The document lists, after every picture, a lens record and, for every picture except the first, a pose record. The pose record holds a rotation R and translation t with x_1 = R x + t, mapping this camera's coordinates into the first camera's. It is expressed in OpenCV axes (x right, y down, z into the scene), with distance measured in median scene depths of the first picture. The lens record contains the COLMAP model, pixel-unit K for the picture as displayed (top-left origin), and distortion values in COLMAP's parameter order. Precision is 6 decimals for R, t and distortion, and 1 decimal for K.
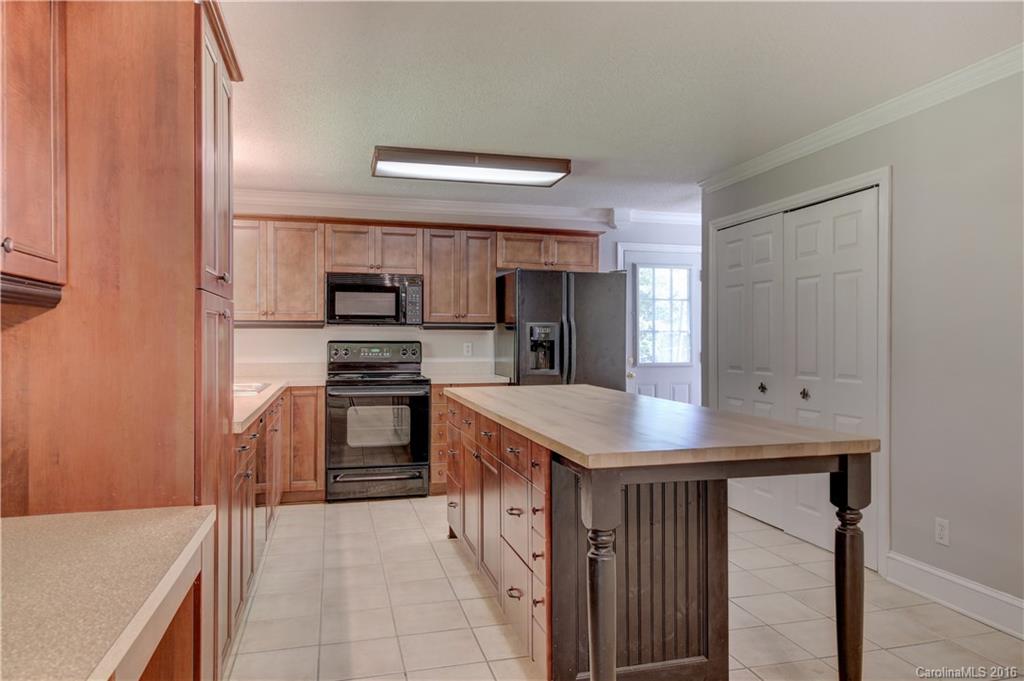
lens RADIAL K [[675.6, 0, 520.7], [0, 675.6, 346.1], [0, 0, 1]] dist [-0.006122, -0.000406]
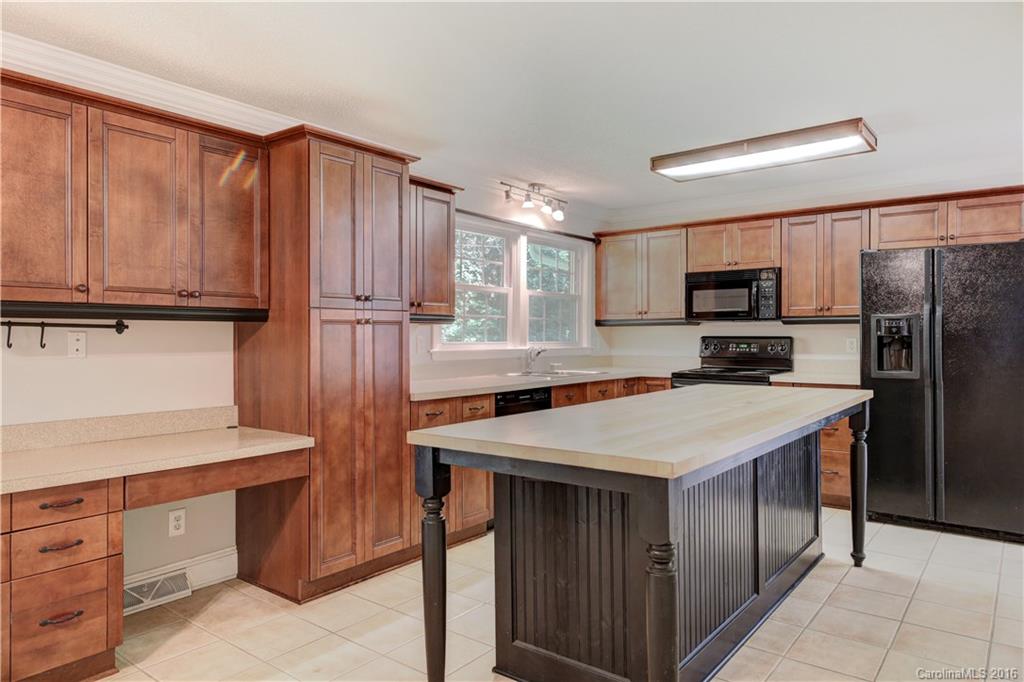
lens RADIAL K [[675.6, 0, 522.0], [0, 675.6, 332.9], [0, 0, 1]] dist [-0.006122, -0.000406]
pose [[0.587887, -0.007494, -0.808908, 0.418526], [-0.001988, 0.999941, -0.010709, -0.001622], [0.808940, 0.007903, 0.587837, 0.151351]]
